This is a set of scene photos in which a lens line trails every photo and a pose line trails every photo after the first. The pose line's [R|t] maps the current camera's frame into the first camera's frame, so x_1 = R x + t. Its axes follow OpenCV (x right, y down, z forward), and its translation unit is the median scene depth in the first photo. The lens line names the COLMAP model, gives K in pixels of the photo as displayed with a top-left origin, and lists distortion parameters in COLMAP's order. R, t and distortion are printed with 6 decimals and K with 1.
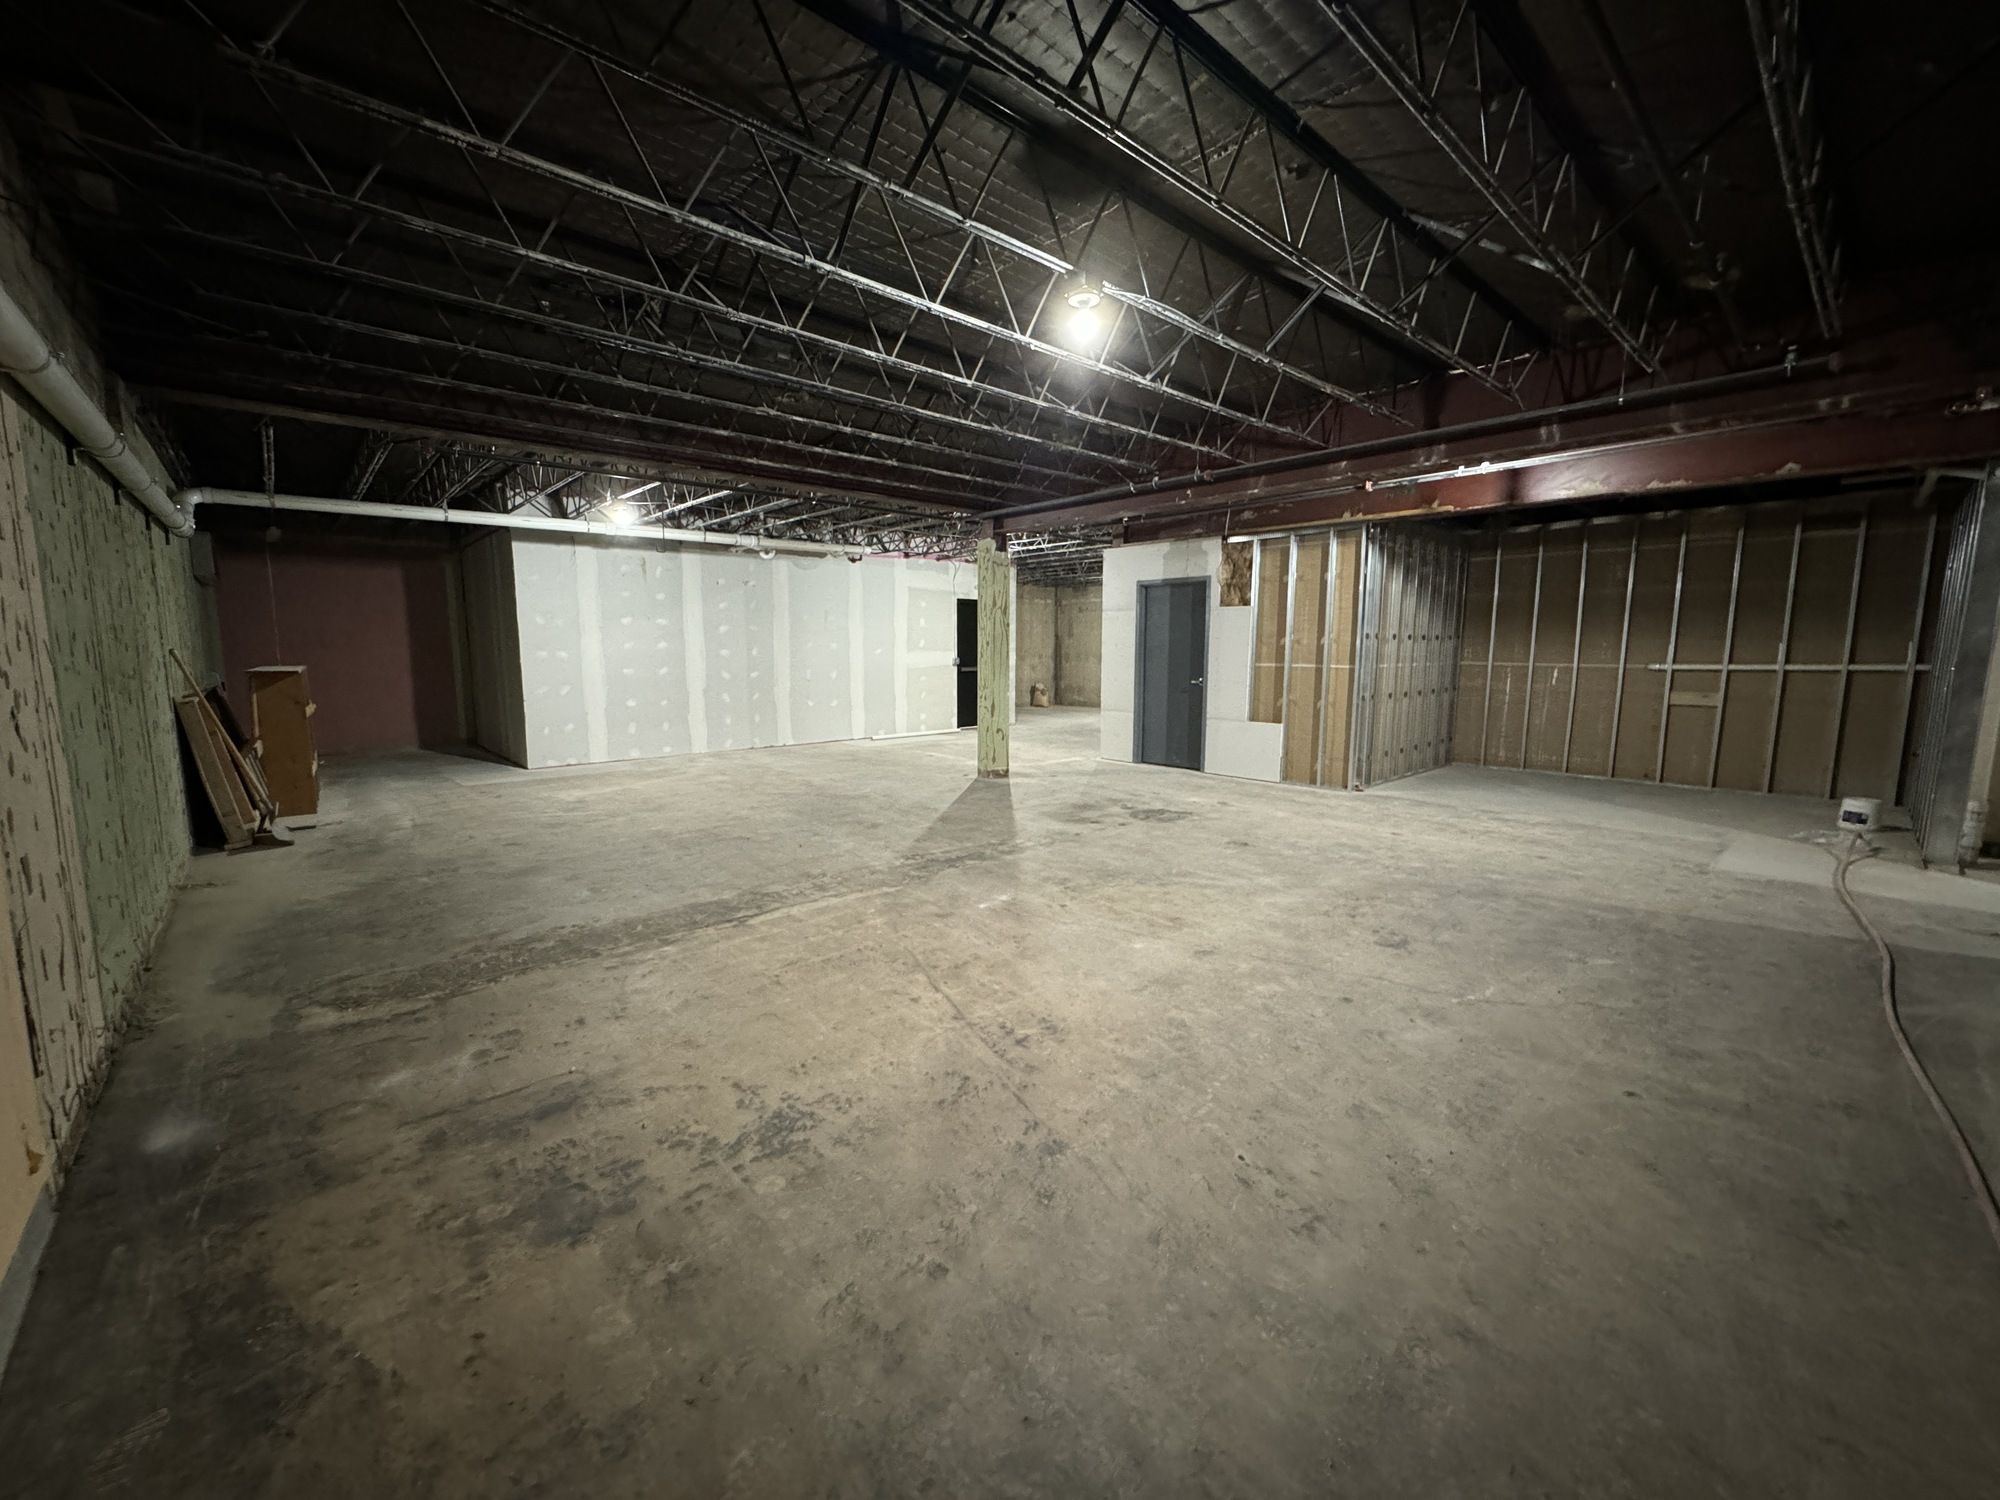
lens RADIAL K [[791.3, 0, 1000.0], [0, 791.3, 750.0], [0, 0, 1]] dist [-0.000787, -0.000073]
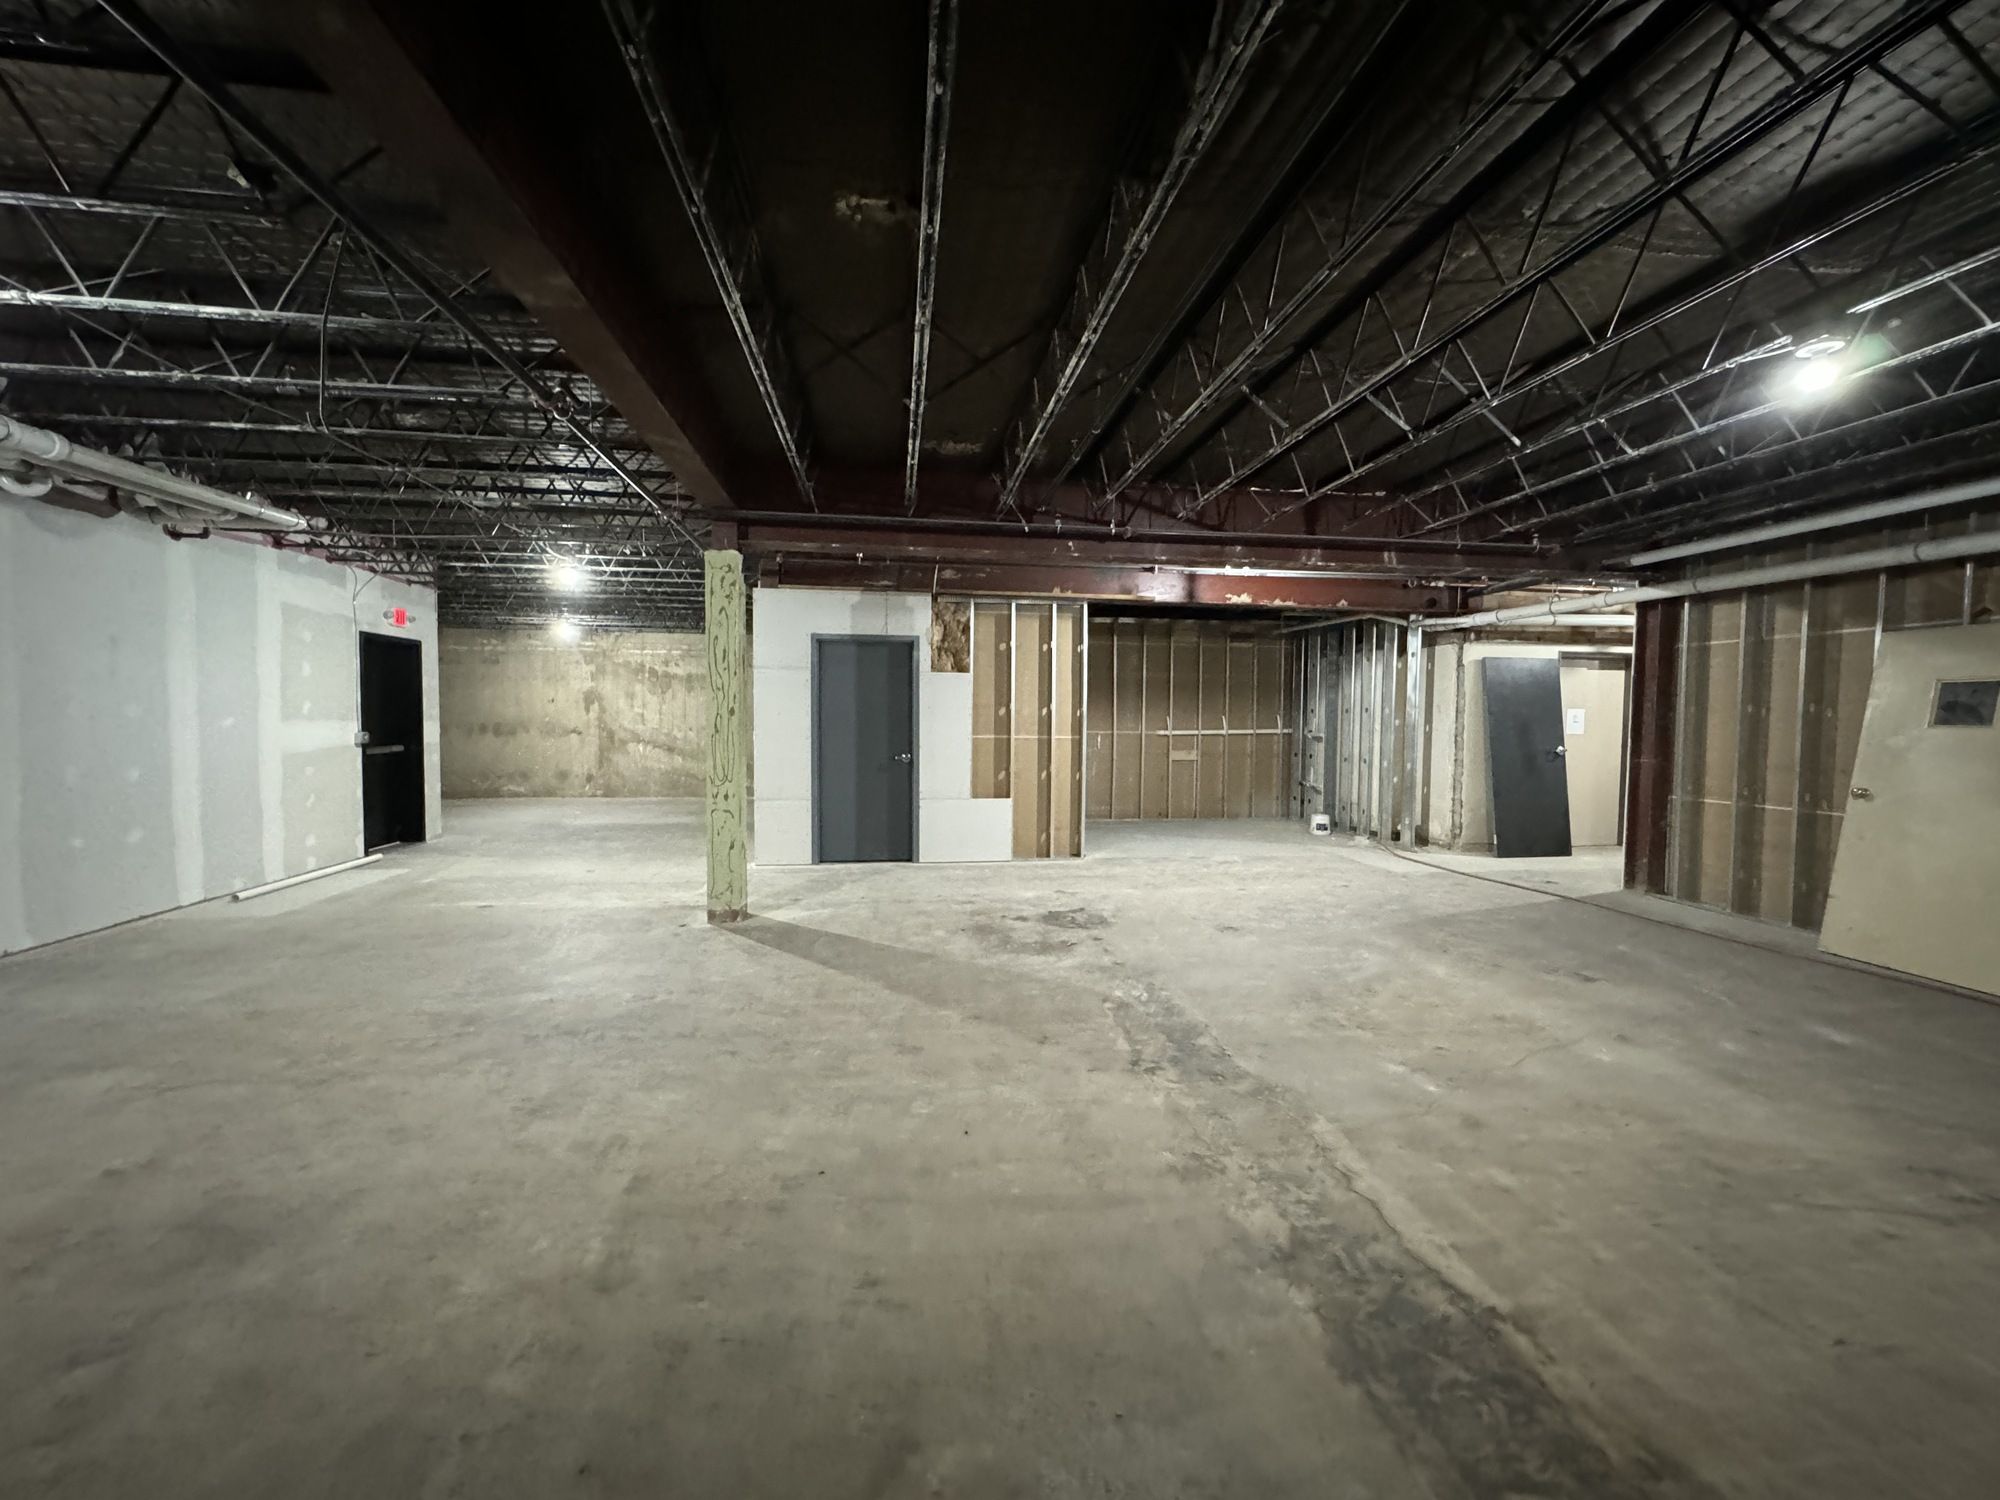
lens RADIAL K [[793.7, 0, 998.5], [0, 793.7, 749.9], [0, 0, 1]] dist [0.000207, -0.000197]
pose [[0.564913, -0.032855, 0.824496, -0.660921], [0.100874, 0.994462, -0.029487, -0.098424], [-0.818962, 0.099828, 0.565099, 0.719538]]
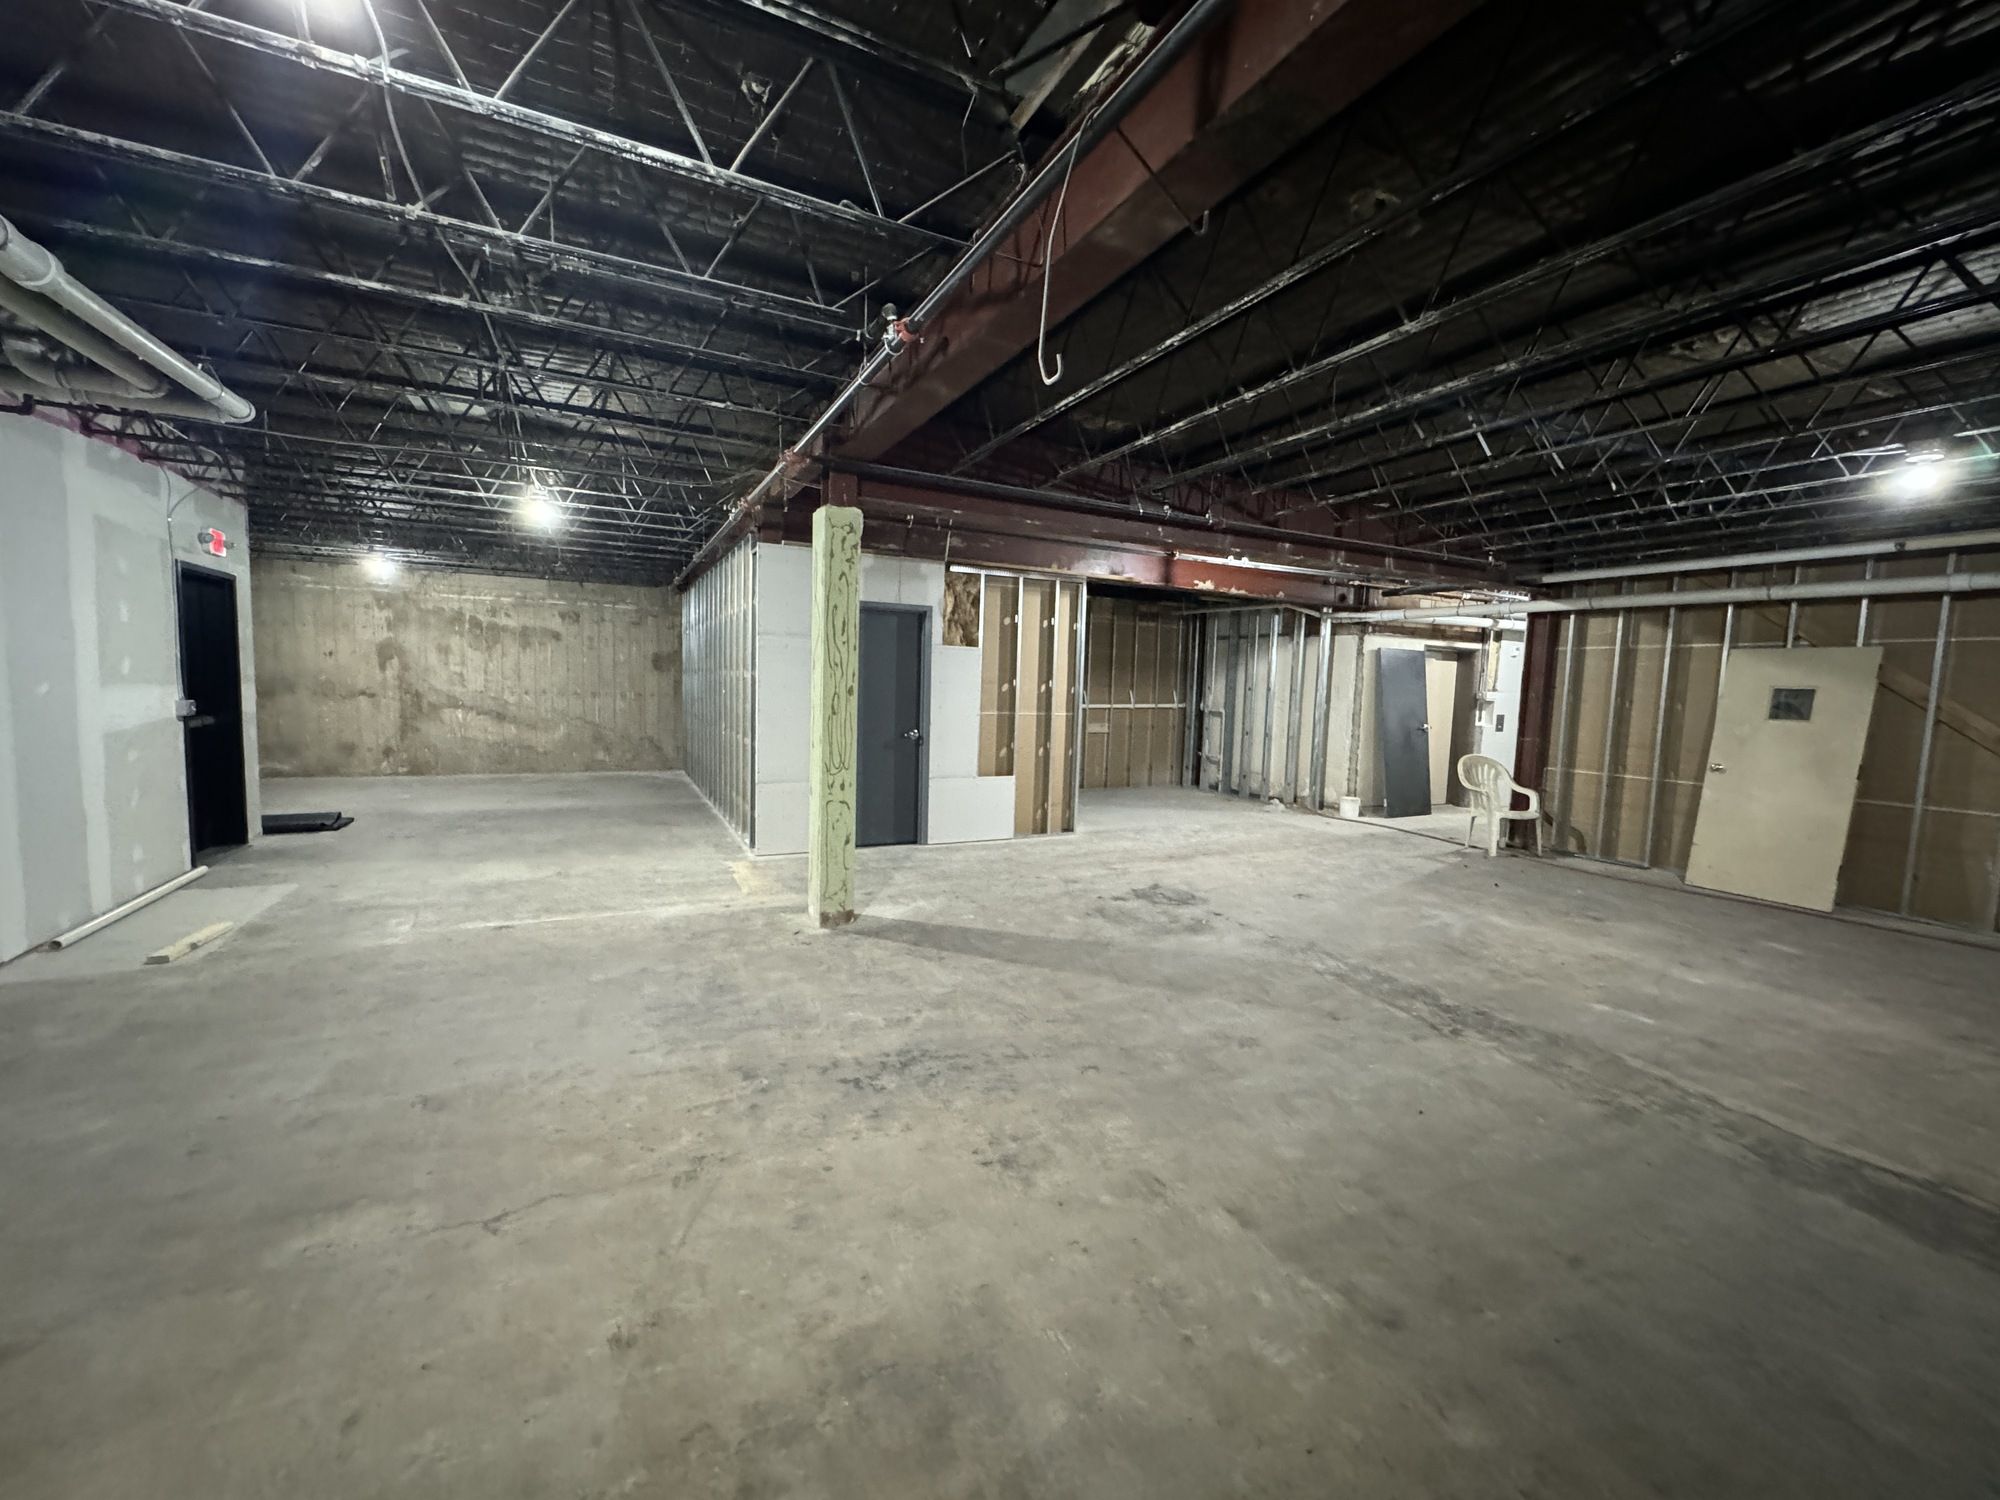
lens RADIAL K [[797.5, 0, 1000.0], [0, 797.5, 750.0], [0, 0, 1]] dist [-0.001958, 0.000272]
pose [[0.270408, -0.075709, 0.959764, -0.843676], [0.095459, 0.994099, 0.051522, -0.173817], [-0.958002, 0.077687, 0.276040, 1.151751]]
